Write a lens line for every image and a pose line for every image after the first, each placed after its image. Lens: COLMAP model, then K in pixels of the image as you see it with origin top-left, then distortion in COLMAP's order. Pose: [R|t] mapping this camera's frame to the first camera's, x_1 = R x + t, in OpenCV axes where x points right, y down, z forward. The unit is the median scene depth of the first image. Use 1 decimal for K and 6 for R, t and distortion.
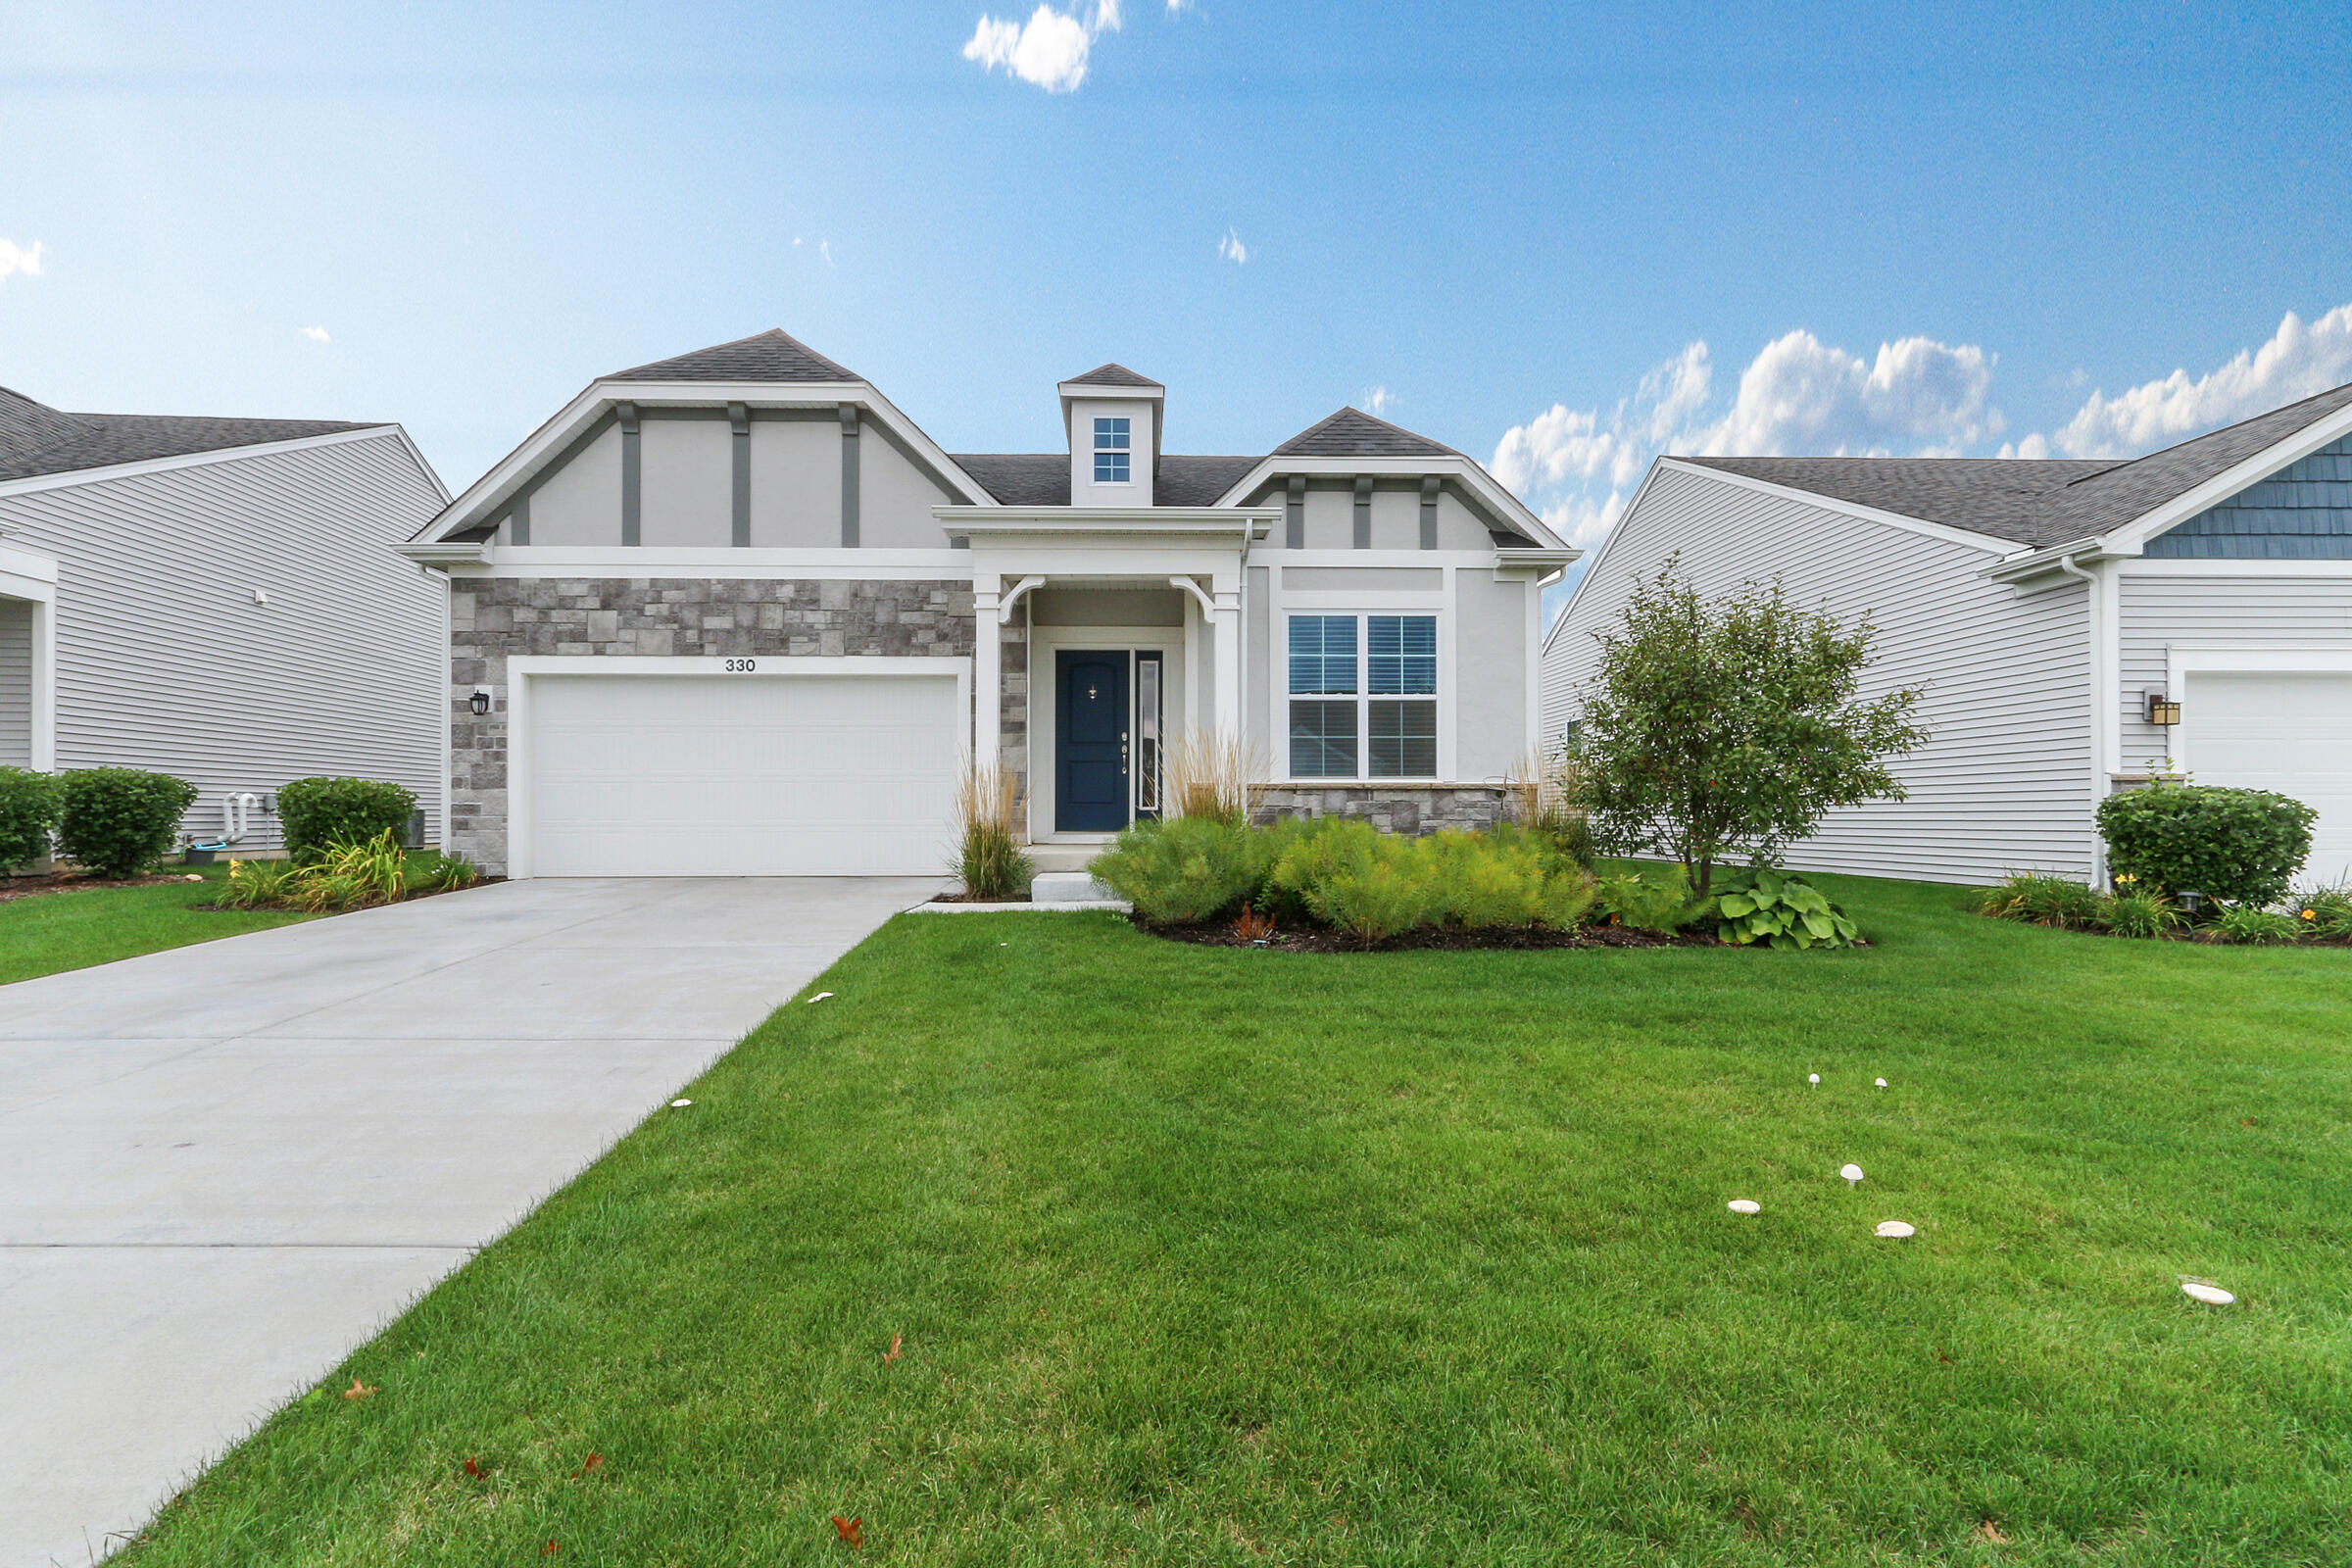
lens RADIAL K [[1106.4, 0, 1109.3], [0, 1106.4, 794.4], [0, 0, 1]] dist [0.003482, 0.001714]
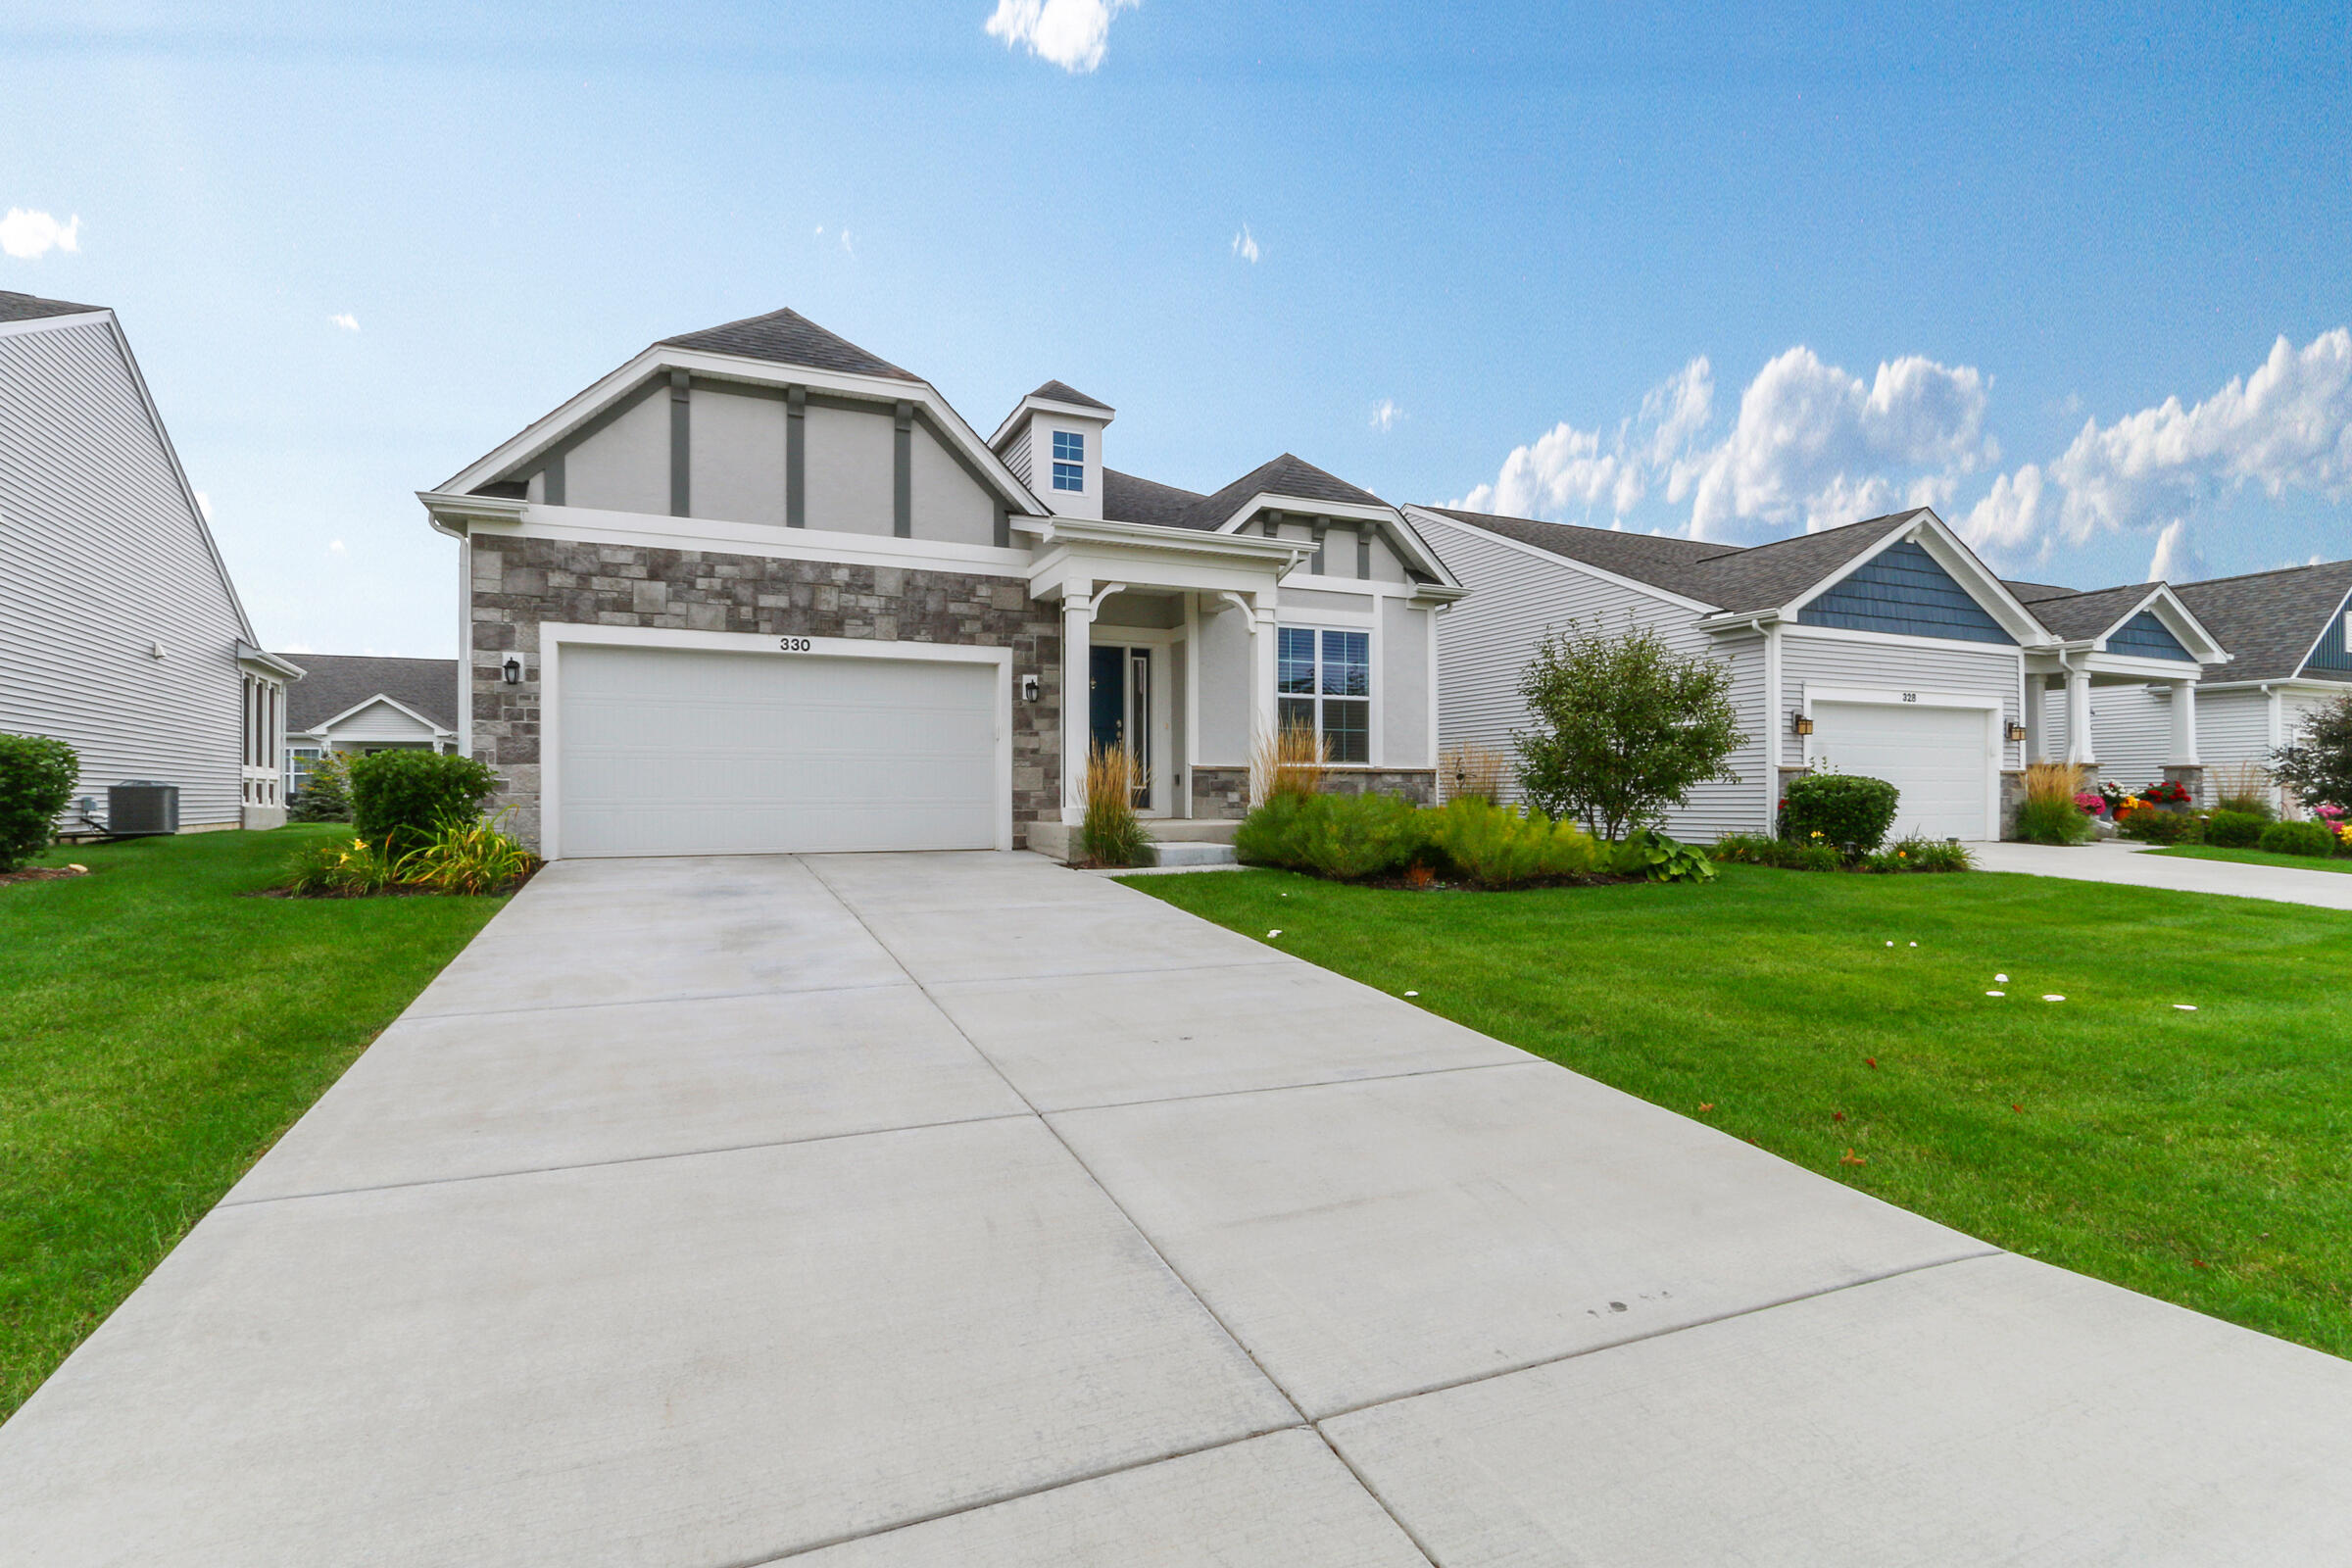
lens RADIAL K [[1085.4, 0, 1178.7], [0, 1085.4, 776.3], [0, 0, 1]] dist [0.001175, 0.000184]
pose [[0.926391, 0.007079, 0.376497, -0.382845], [-0.007132, 0.999974, -0.001253, 0.002635], [-0.376496, -0.001525, 0.926417, -0.052398]]
